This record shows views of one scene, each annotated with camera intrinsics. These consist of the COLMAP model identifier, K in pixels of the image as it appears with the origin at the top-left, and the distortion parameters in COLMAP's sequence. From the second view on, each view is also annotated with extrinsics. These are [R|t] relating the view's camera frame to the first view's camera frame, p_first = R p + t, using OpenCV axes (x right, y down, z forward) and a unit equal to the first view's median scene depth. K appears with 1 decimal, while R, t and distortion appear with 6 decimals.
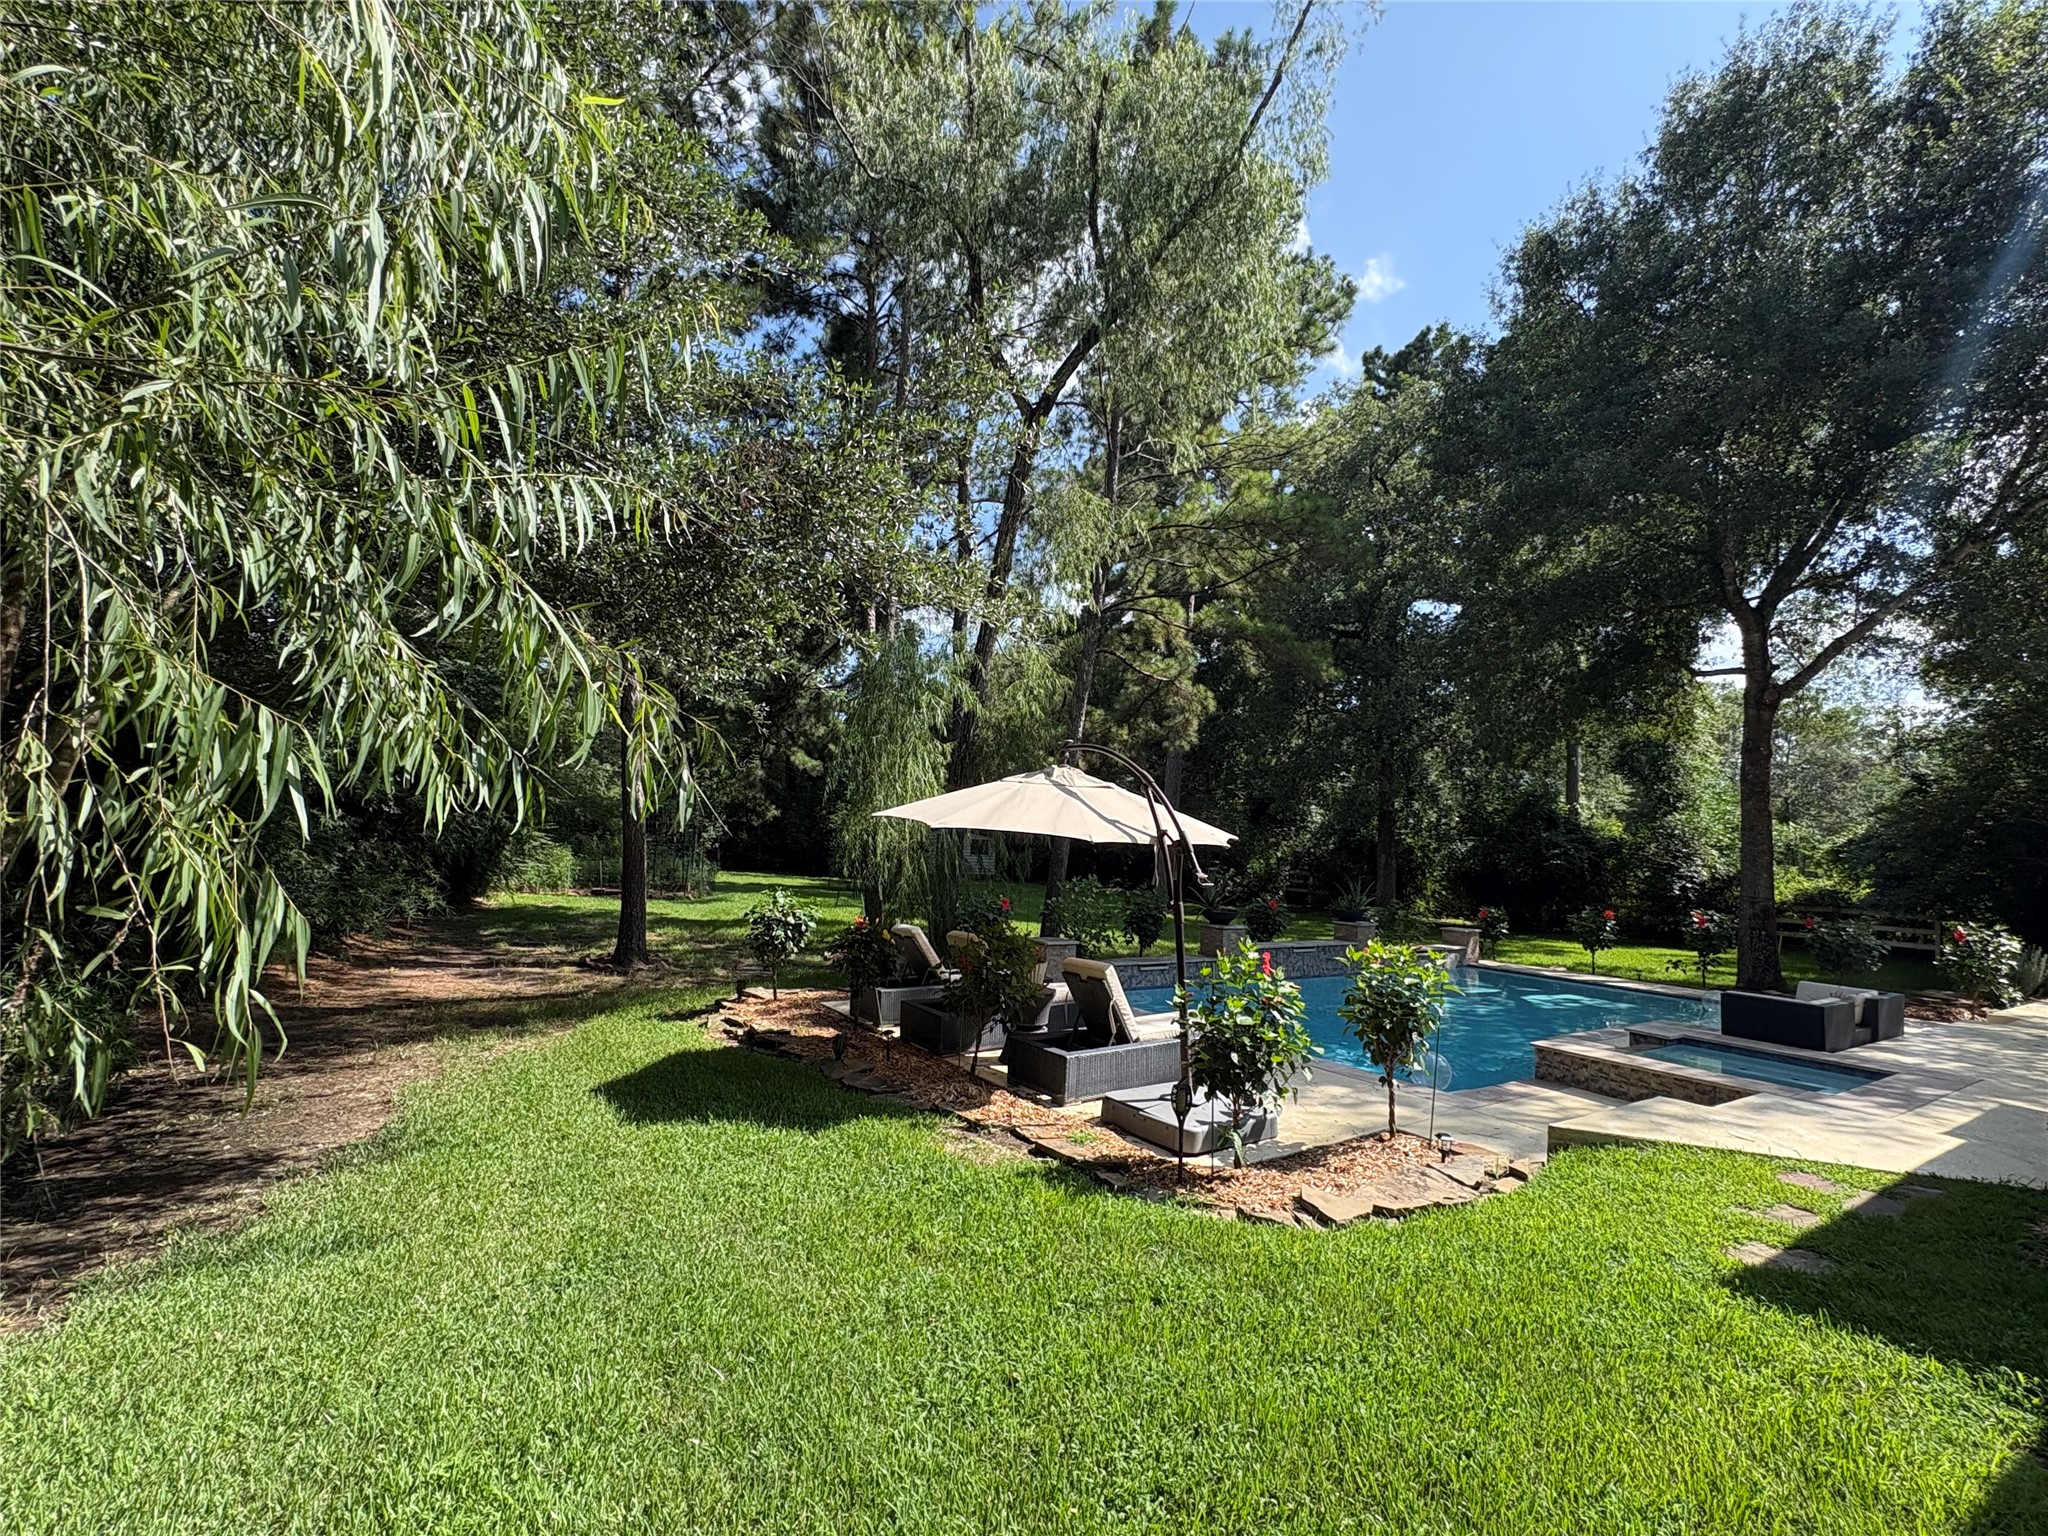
lens RADIAL K [[922.0, 0, 1024.0], [0, 922.0, 768.0], [0, 0, 1]] dist [0.001825, 0.000262]
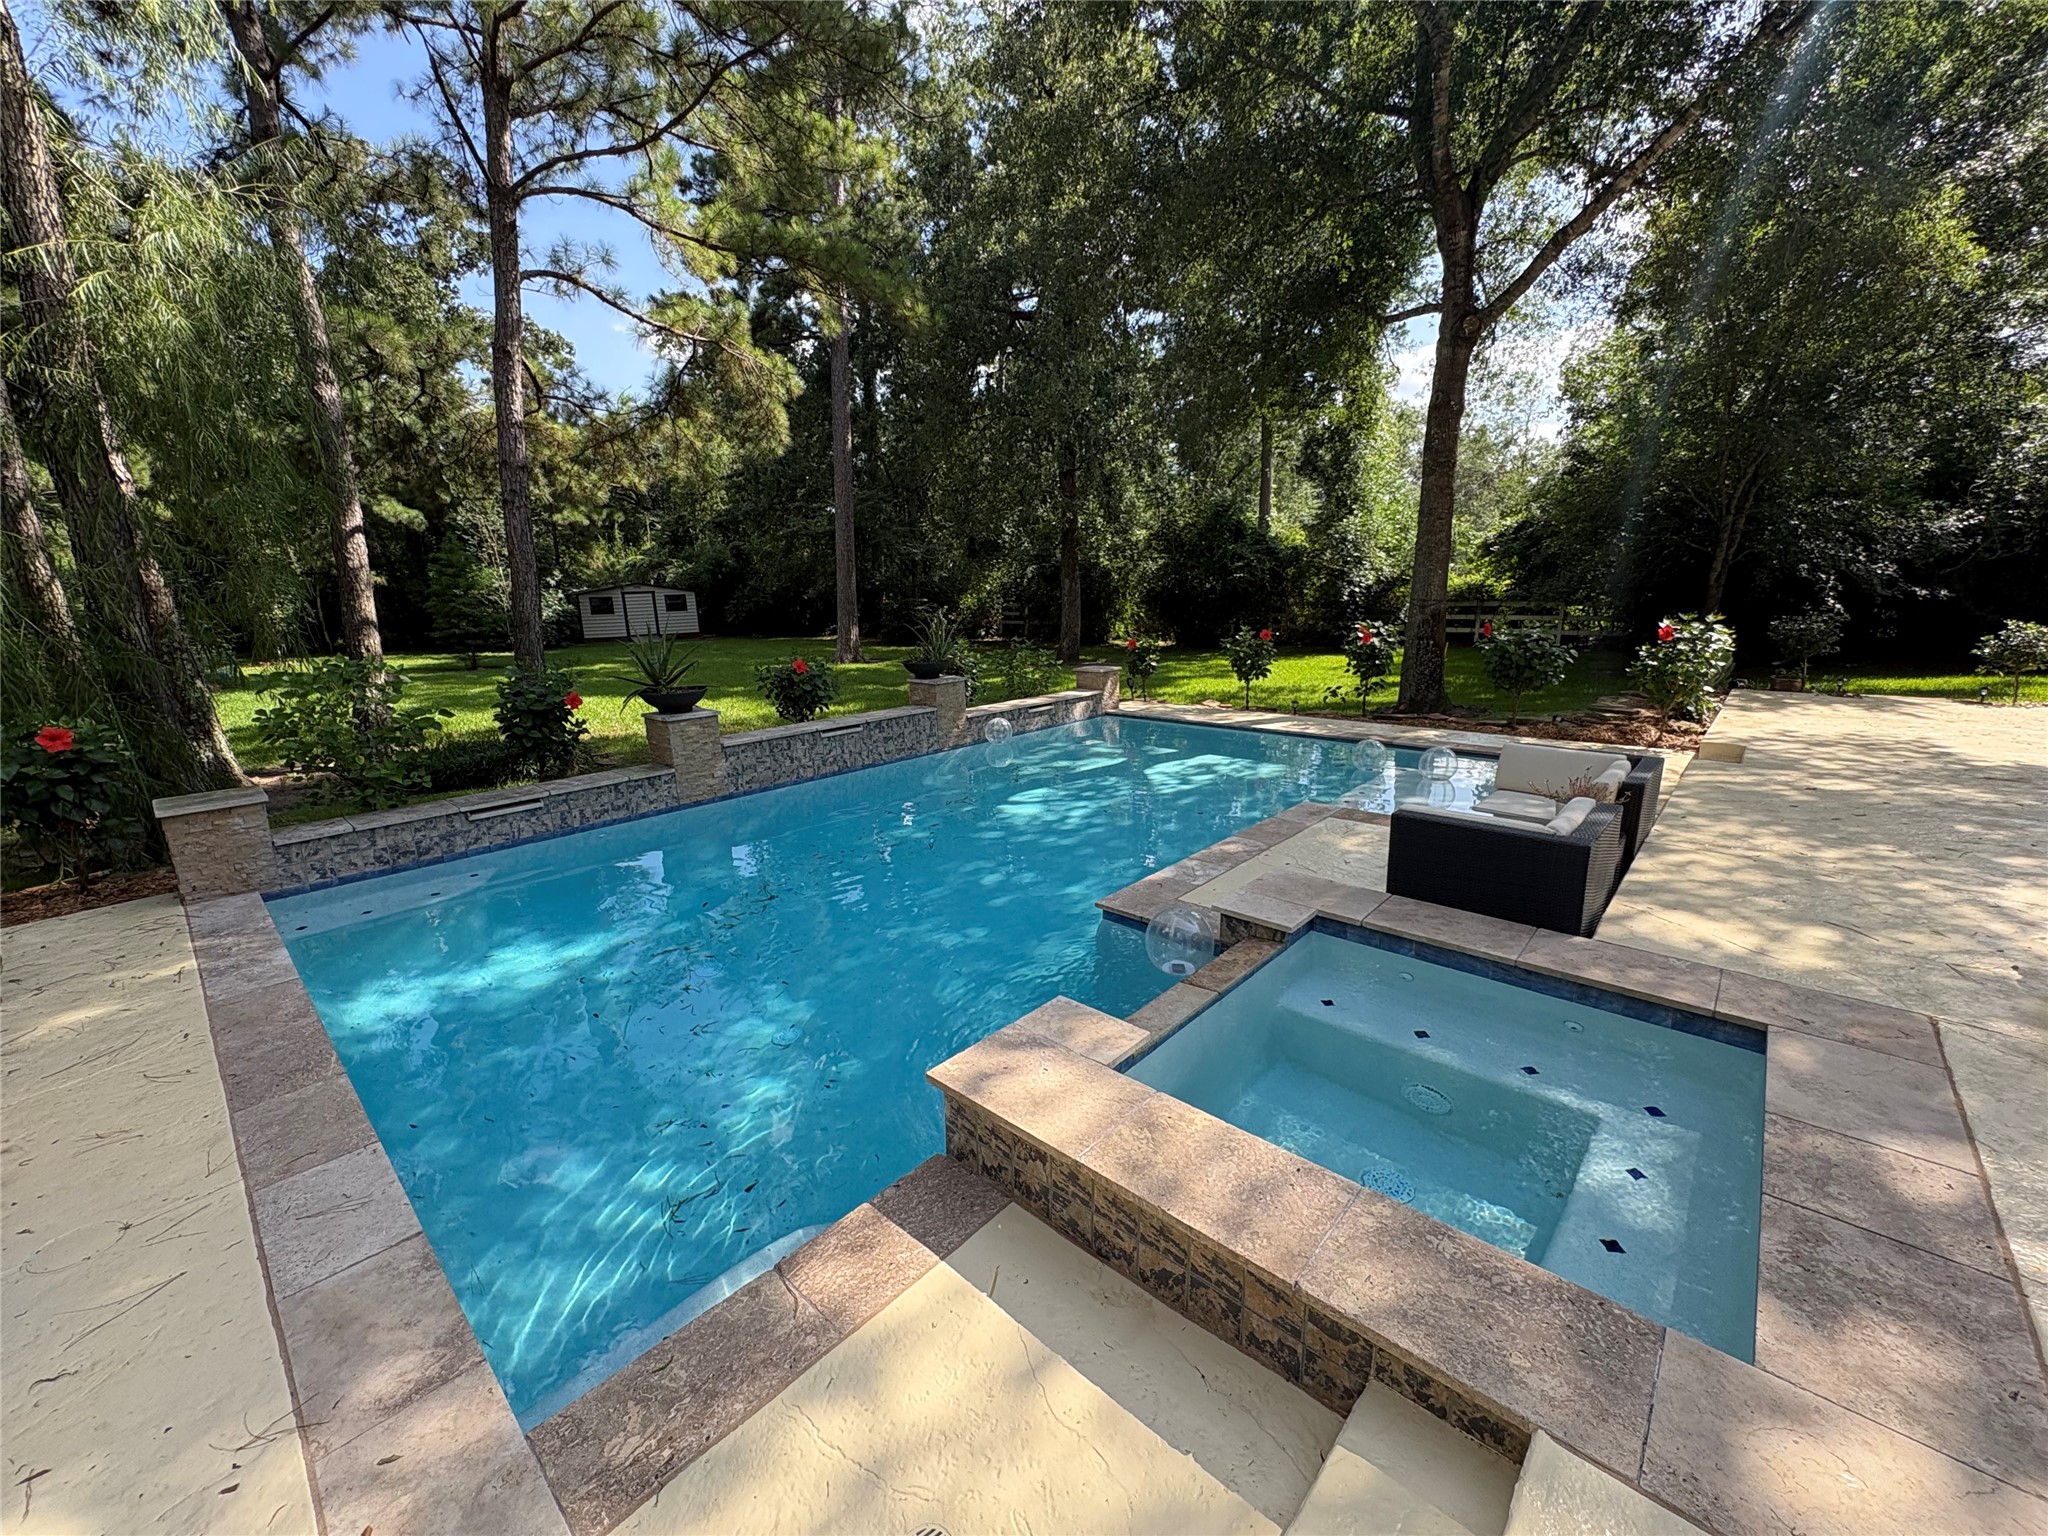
lens RADIAL K [[815.1, 0, 1016.2], [0, 815.1, 766.7], [0, 0, 1]] dist [0.000067, -0.000221]
pose [[0.970470, -0.118917, 0.209872, 0.157893], [0.051735, 0.952402, 0.300423, 0.026489], [-0.235608, -0.280694, 0.930430, 0.217889]]
